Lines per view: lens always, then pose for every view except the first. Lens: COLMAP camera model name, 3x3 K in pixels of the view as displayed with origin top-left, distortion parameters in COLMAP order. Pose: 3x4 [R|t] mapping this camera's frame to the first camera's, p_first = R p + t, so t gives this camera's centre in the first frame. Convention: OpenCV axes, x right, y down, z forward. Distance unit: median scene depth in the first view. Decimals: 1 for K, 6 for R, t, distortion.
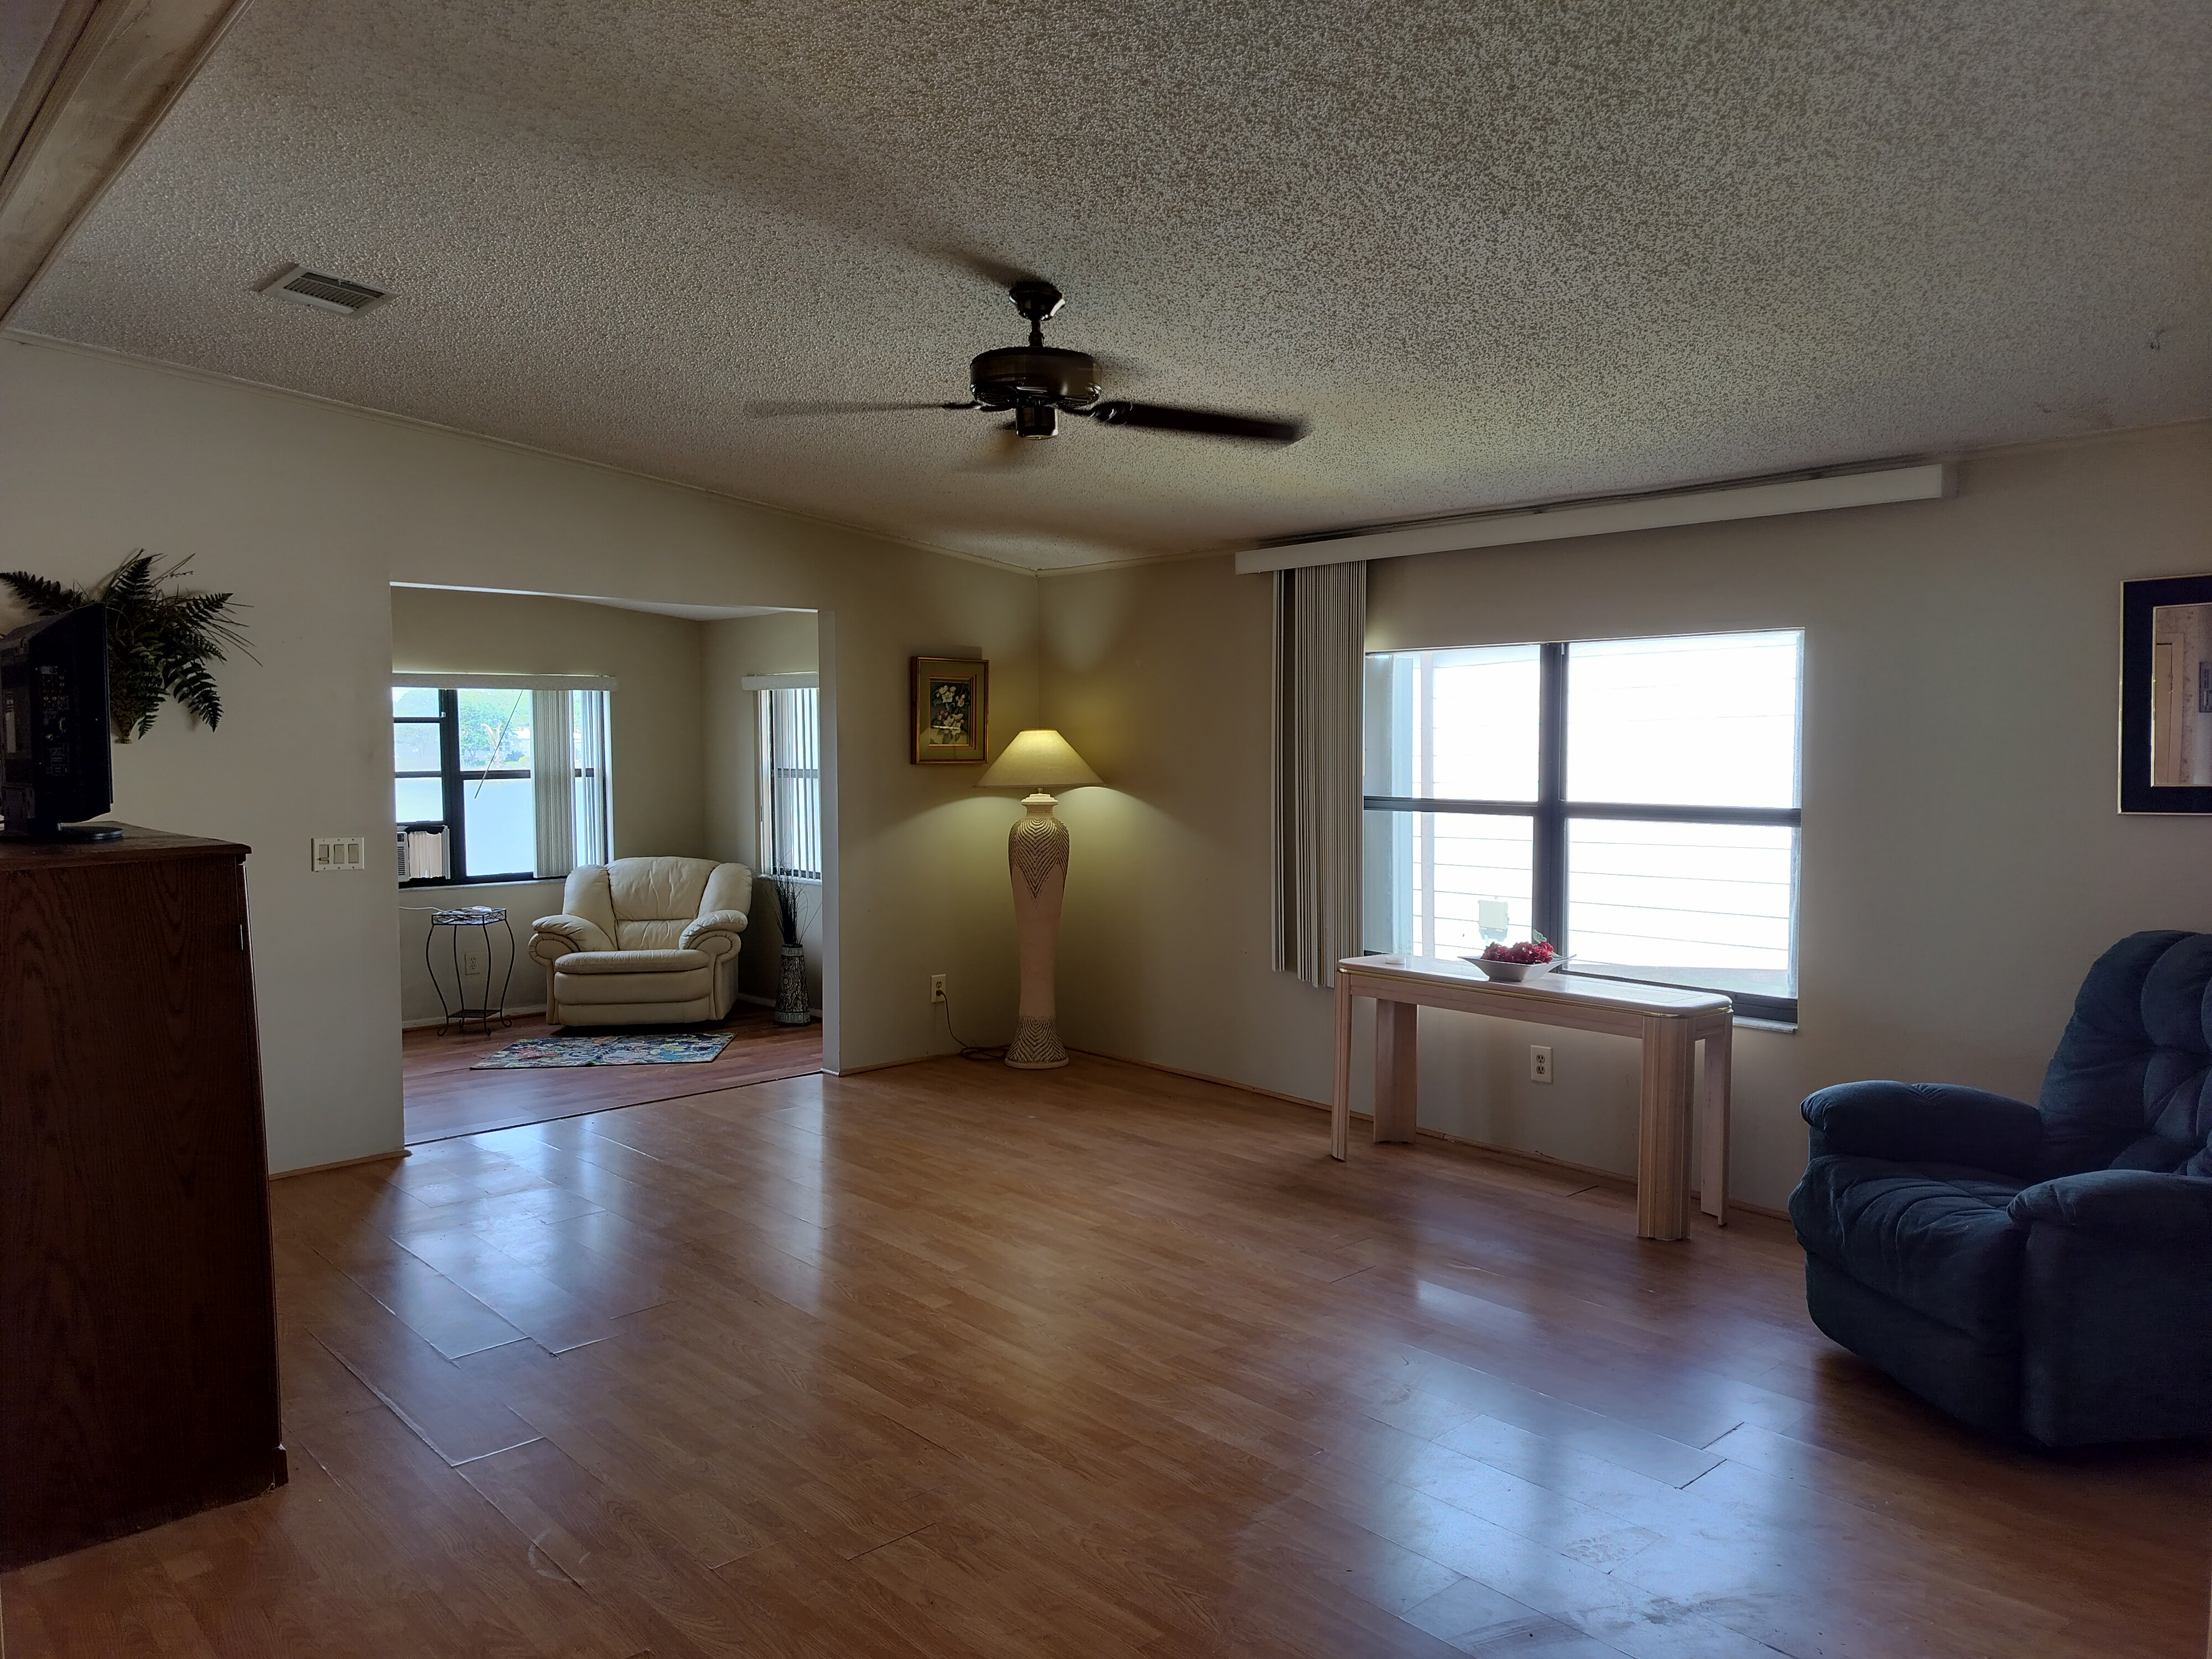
lens RADIAL K [[1523.1, 0, 1122.3], [0, 1523.1, 833.7], [0, 0, 1]] dist [0.103707, -0.169100]
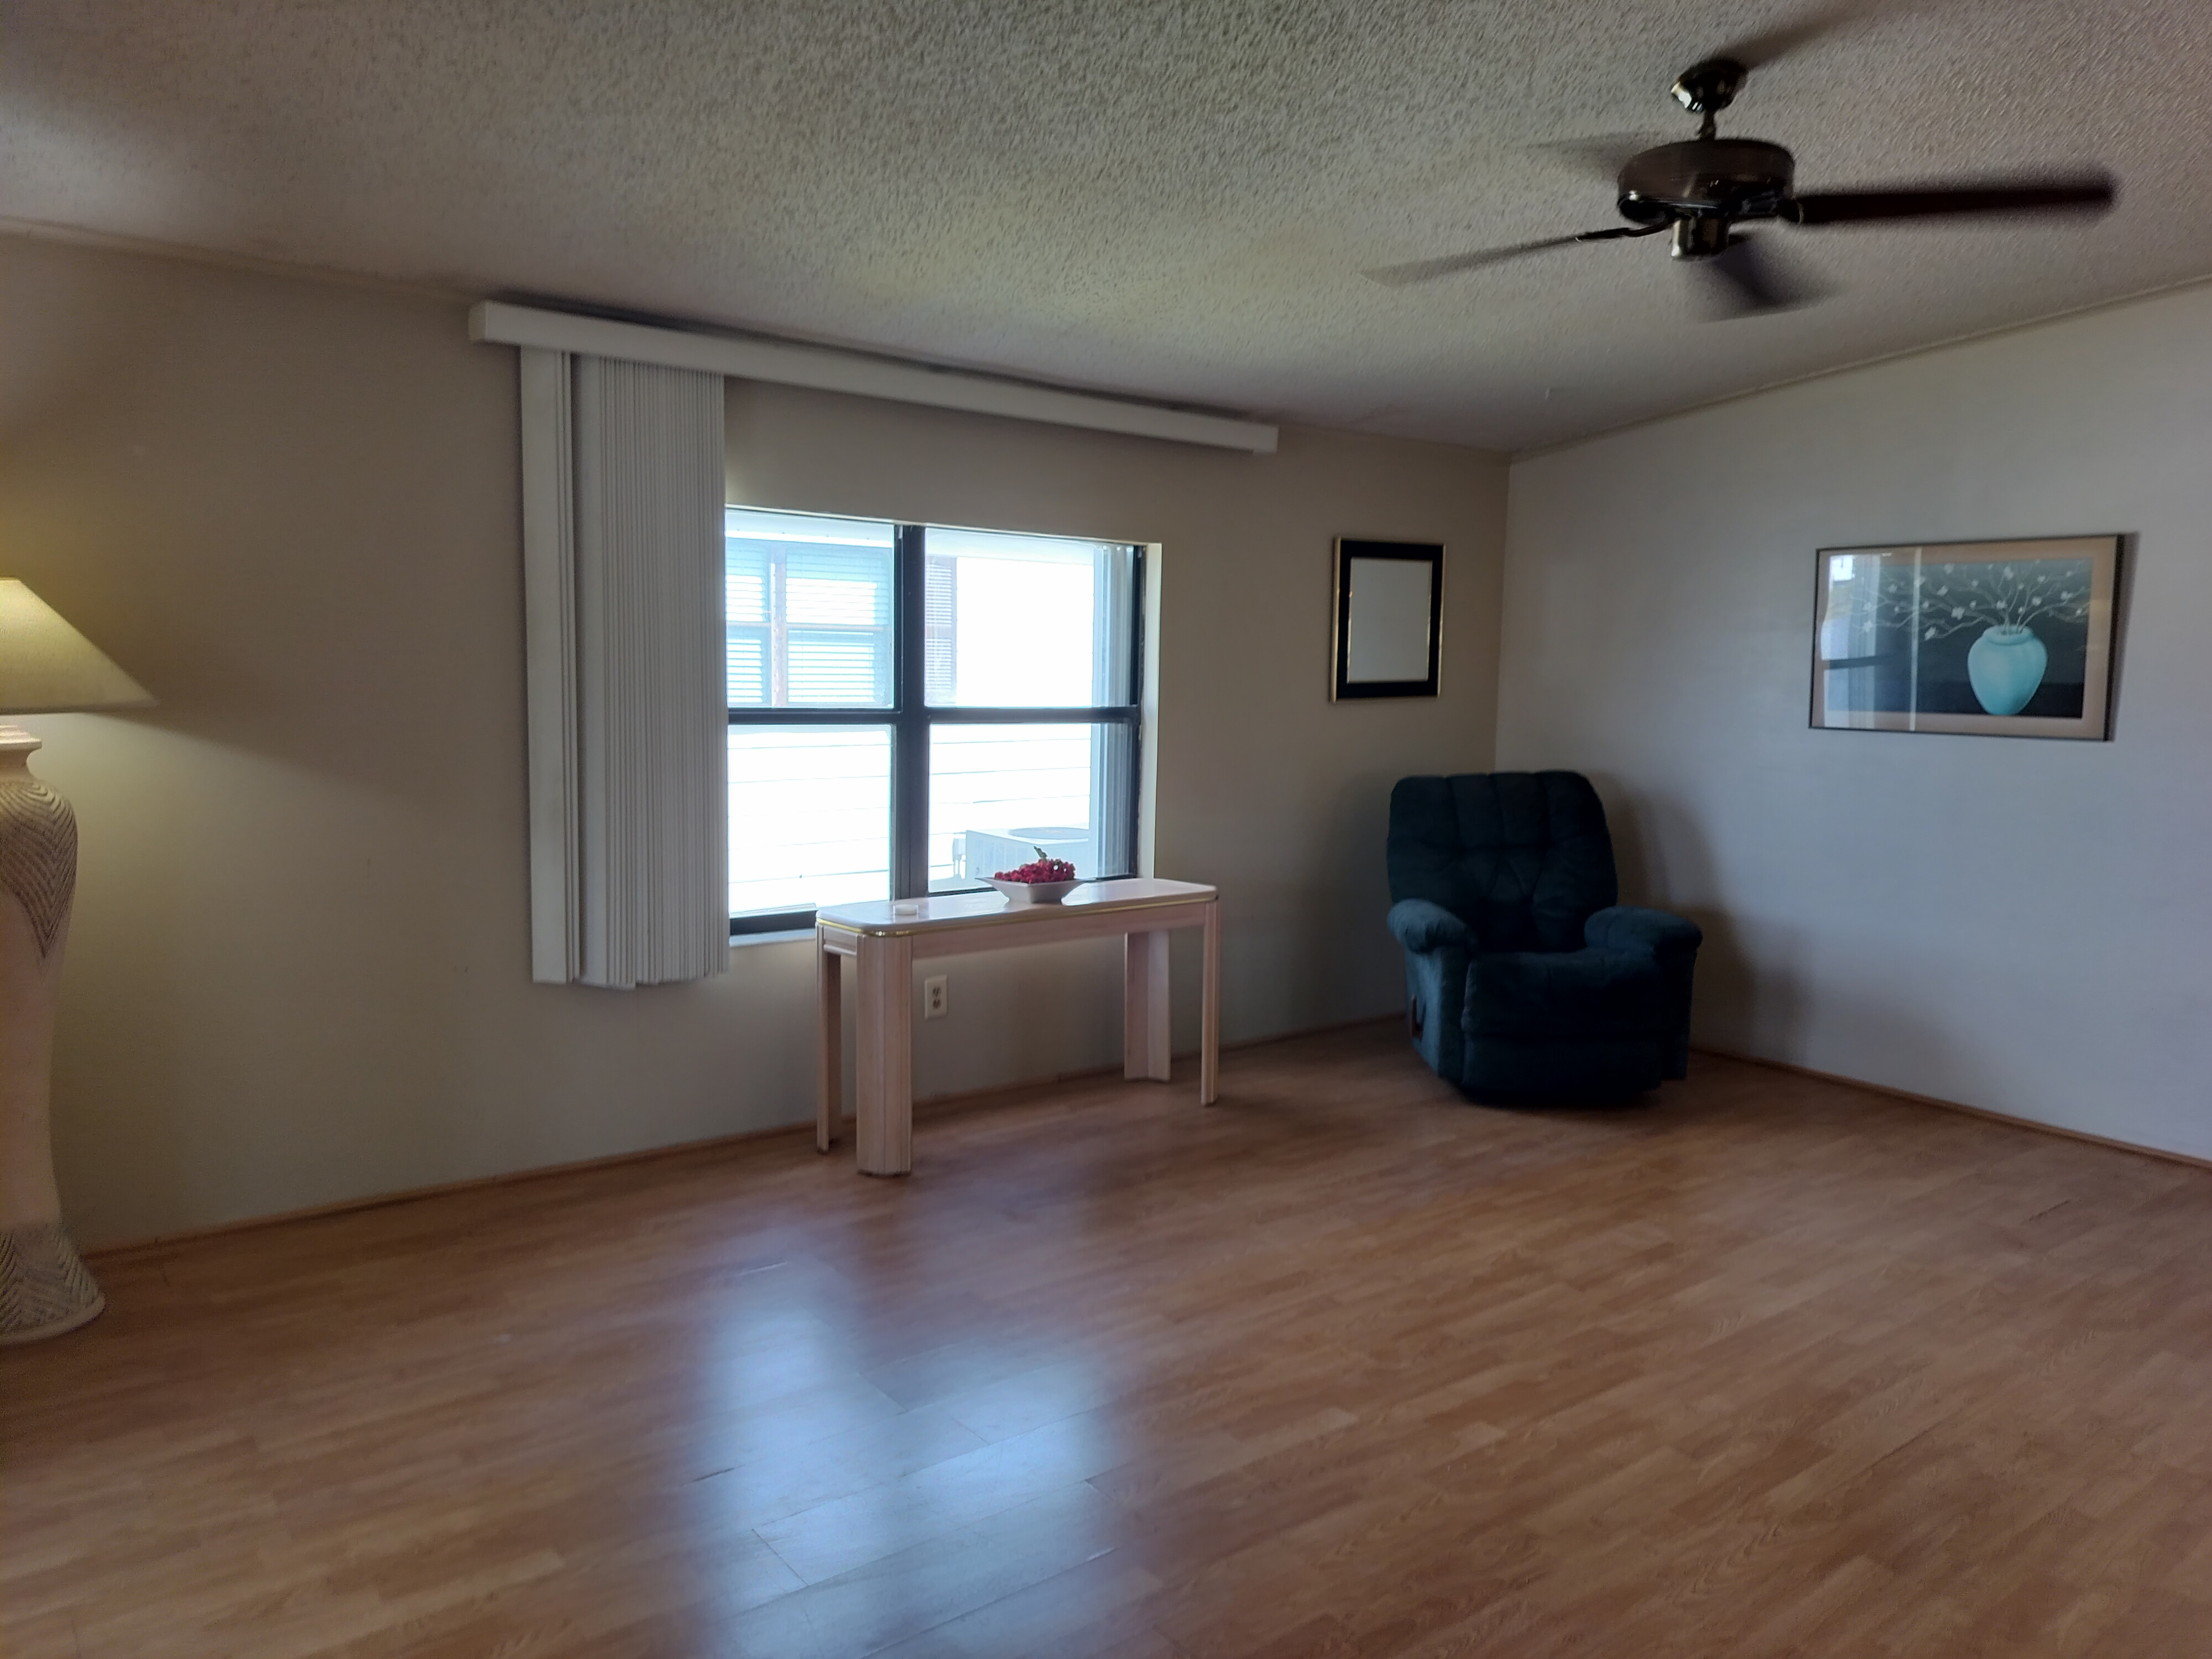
lens RADIAL K [[1523.1, 0, 1122.3], [0, 1523.1, 833.7], [0, 0, 1]] dist [0.103707, -0.169100]
pose [[0.088964, -0.110045, 0.989937, -0.643558], [0.035692, 0.993592, 0.107243, -0.041306], [-0.995395, 0.025792, 0.092321, 0.867814]]
